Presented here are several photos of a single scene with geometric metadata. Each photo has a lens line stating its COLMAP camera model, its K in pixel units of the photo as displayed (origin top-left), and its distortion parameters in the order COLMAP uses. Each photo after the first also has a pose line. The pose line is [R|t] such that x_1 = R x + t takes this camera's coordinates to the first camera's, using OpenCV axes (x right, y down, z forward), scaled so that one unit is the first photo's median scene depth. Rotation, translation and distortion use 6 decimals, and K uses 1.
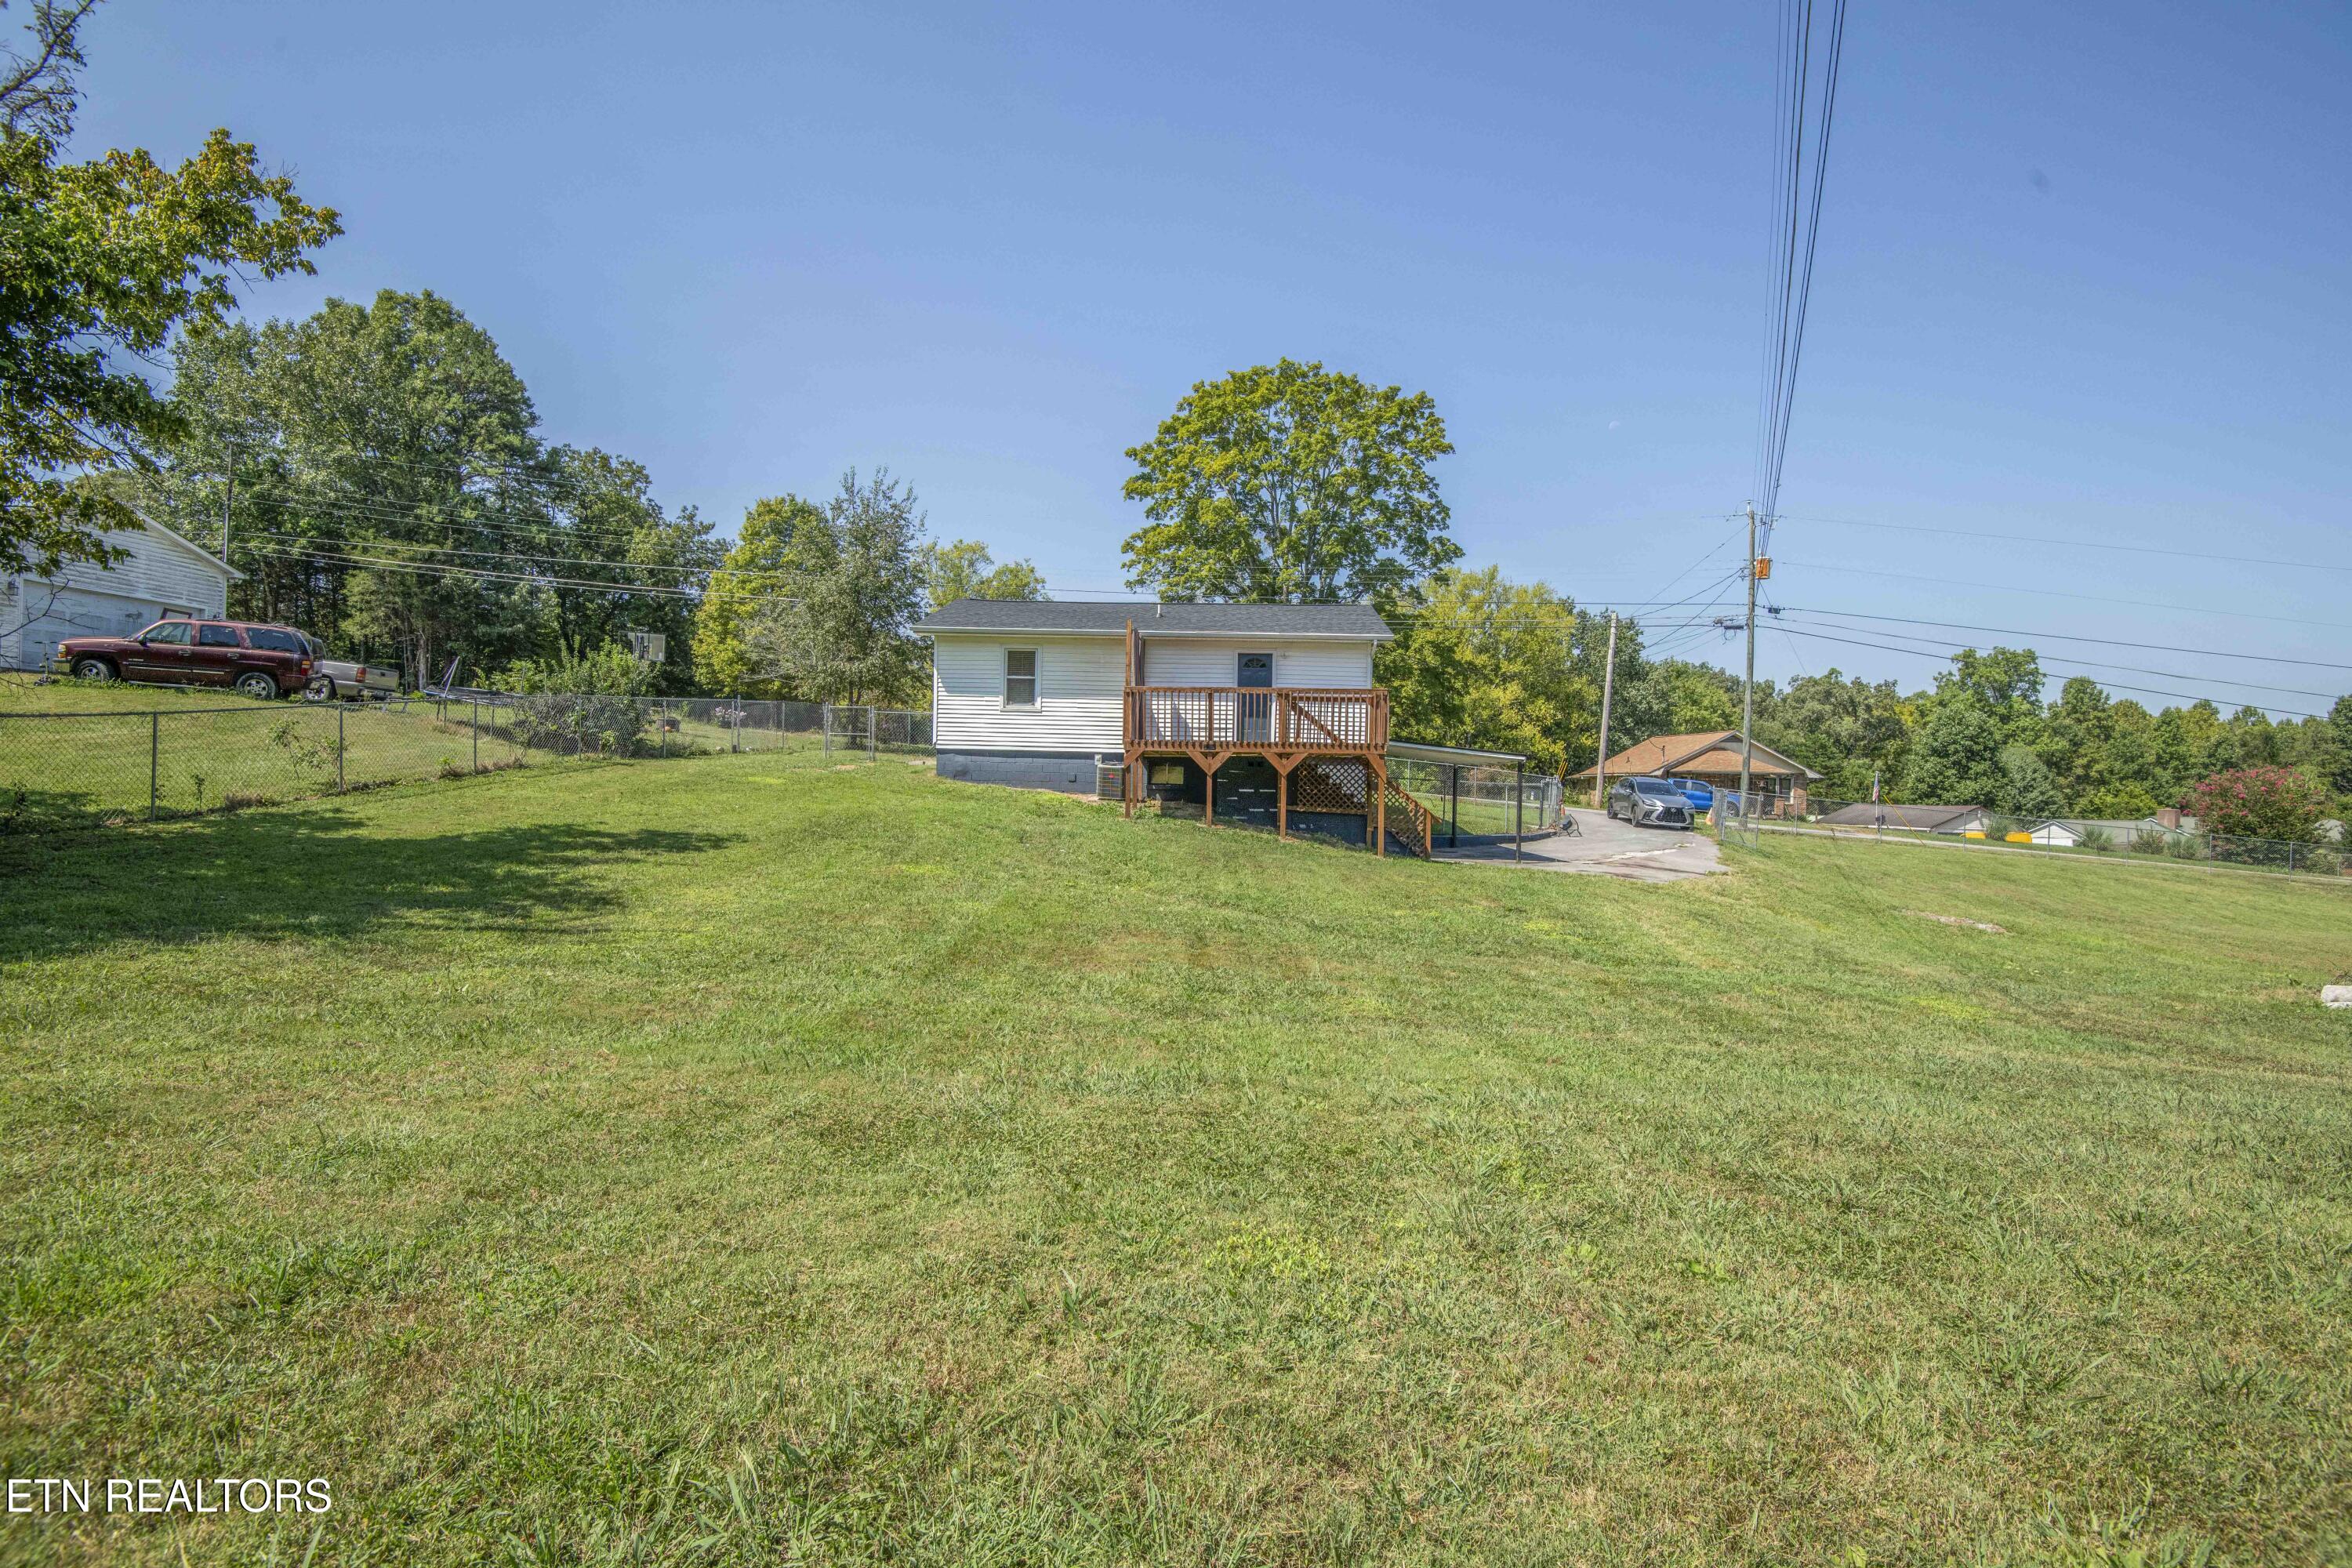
lens RADIAL K [[1089.6, 0, 1188.9], [0, 1089.6, 784.3], [0, 0, 1]] dist [-0.010773, -0.021563]
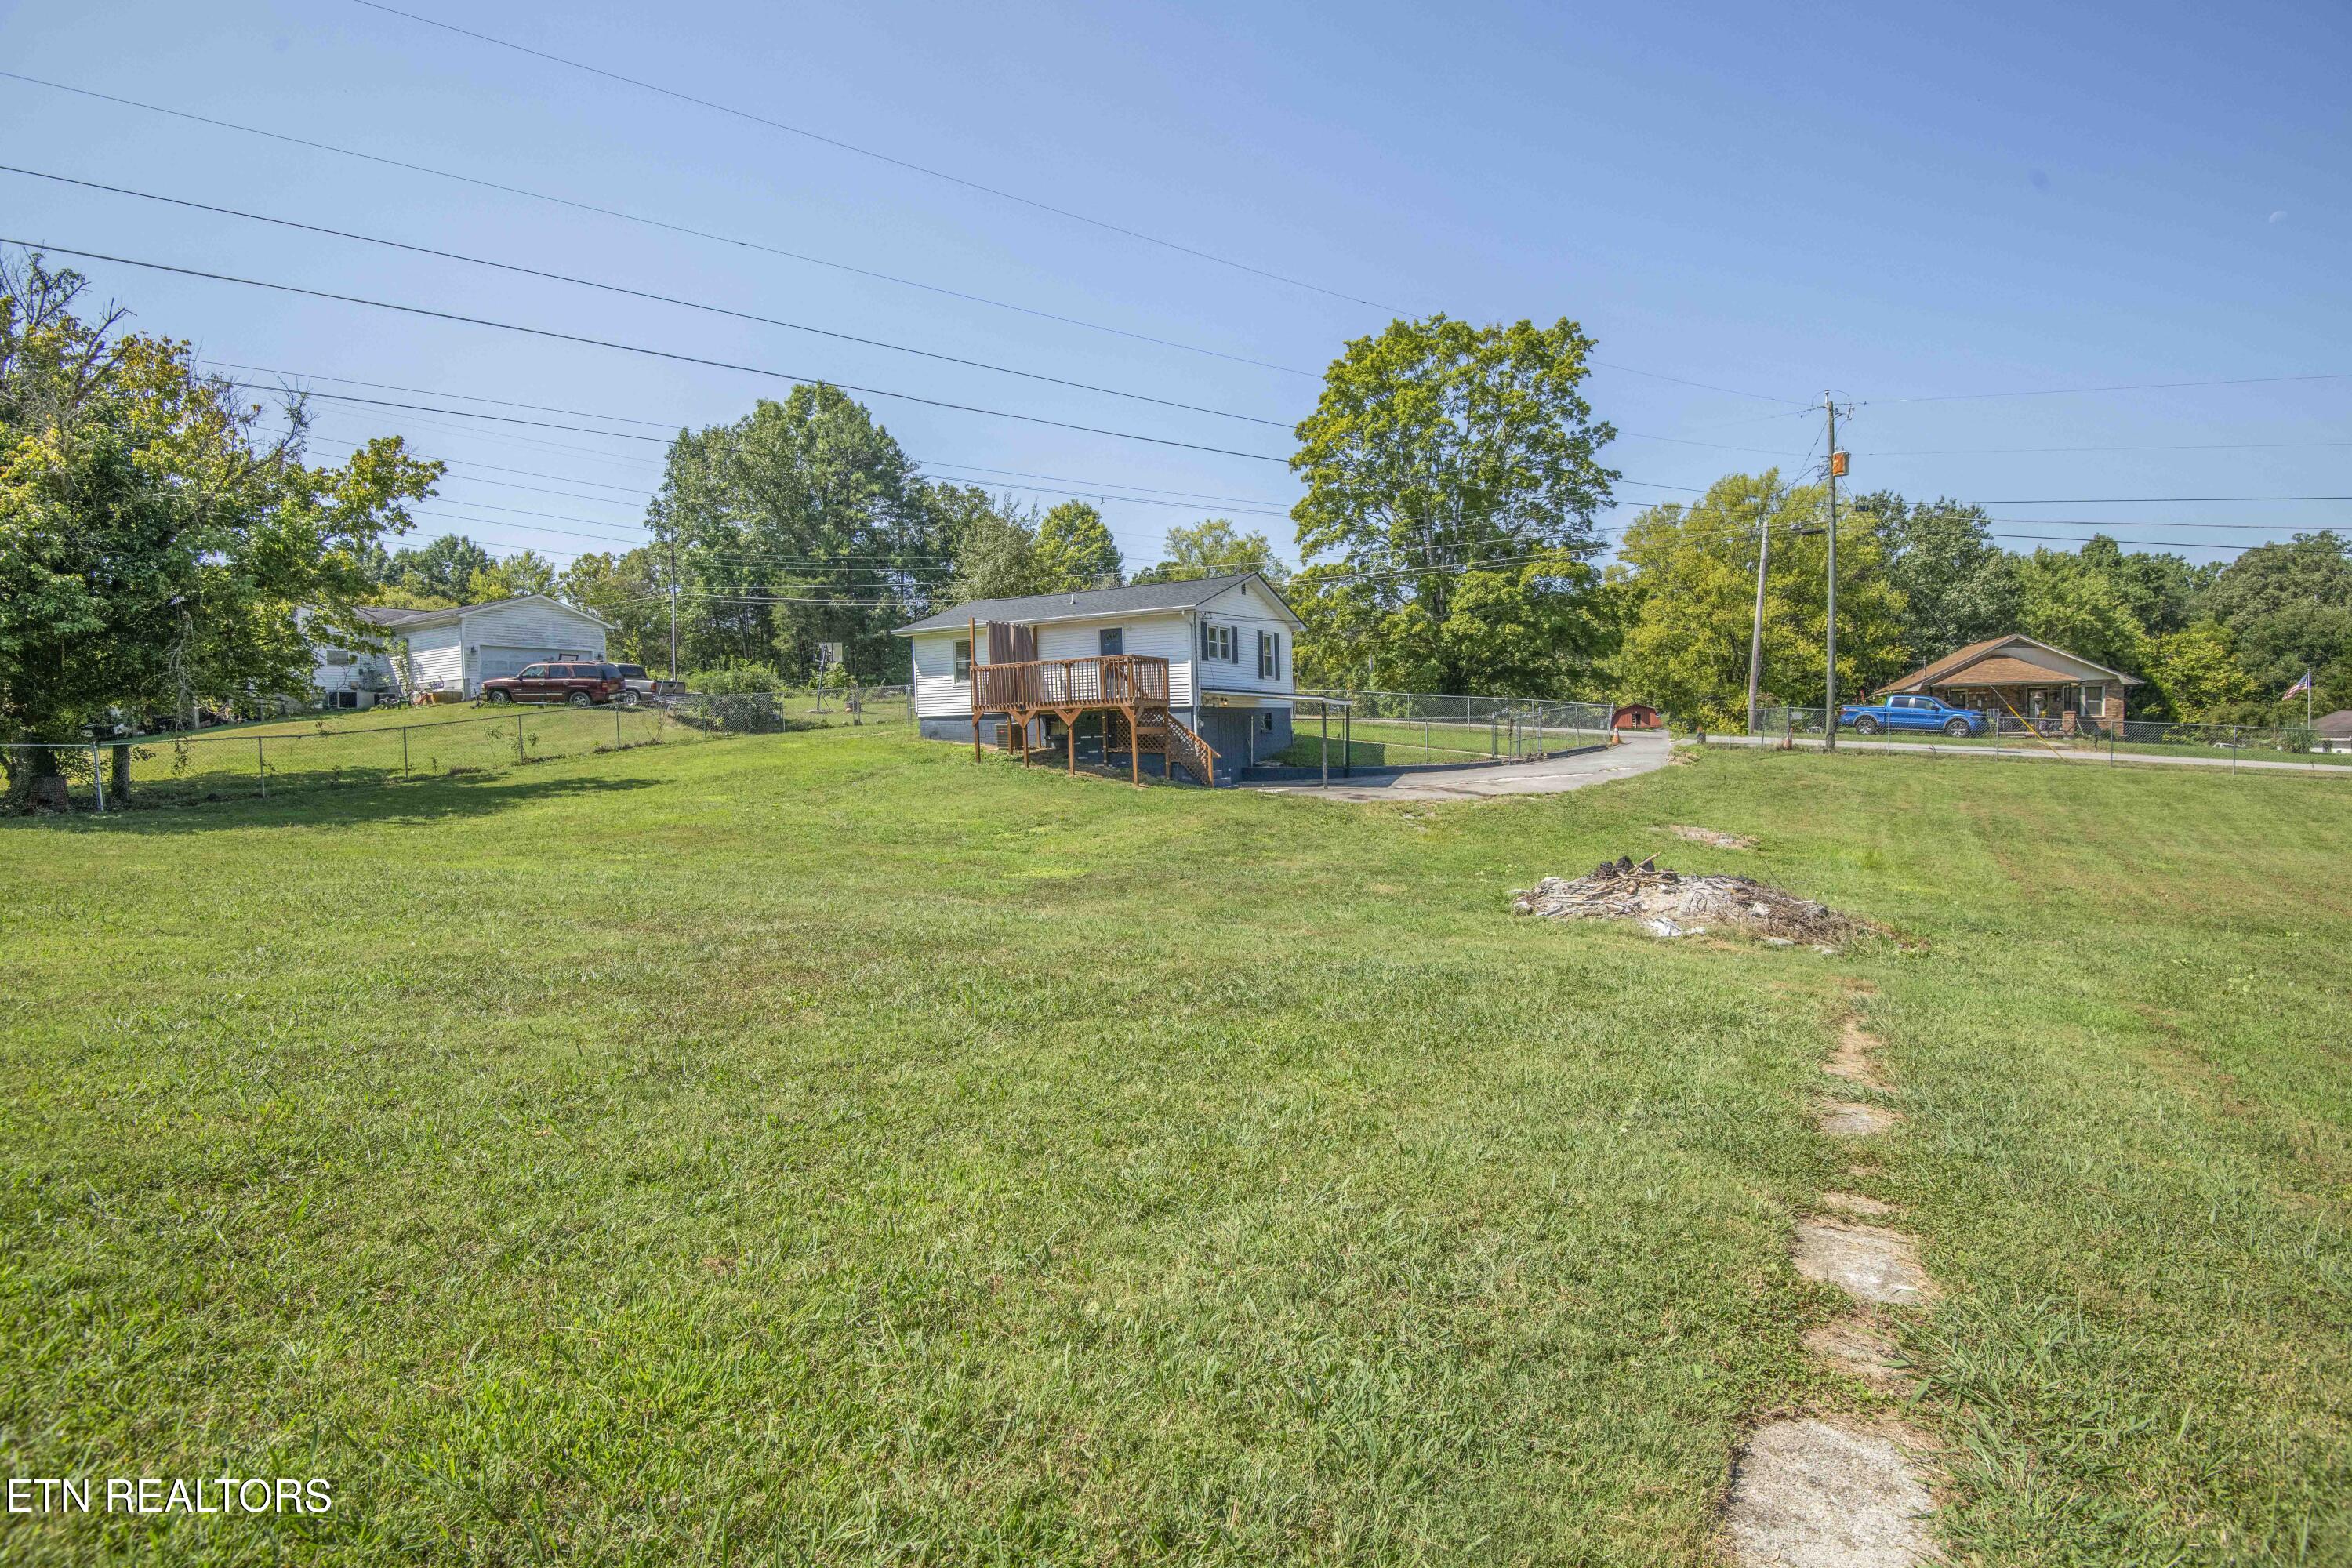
lens RADIAL K [[1089.6, 0, 1188.9], [0, 1089.6, 784.3], [0, 0, 1]] dist [-0.010773, -0.021563]
pose [[0.902304, -0.025578, -0.430340, 0.679838], [0.045908, 0.998263, 0.036922, 0.018066], [0.428648, -0.053071, 0.901911, -0.113592]]
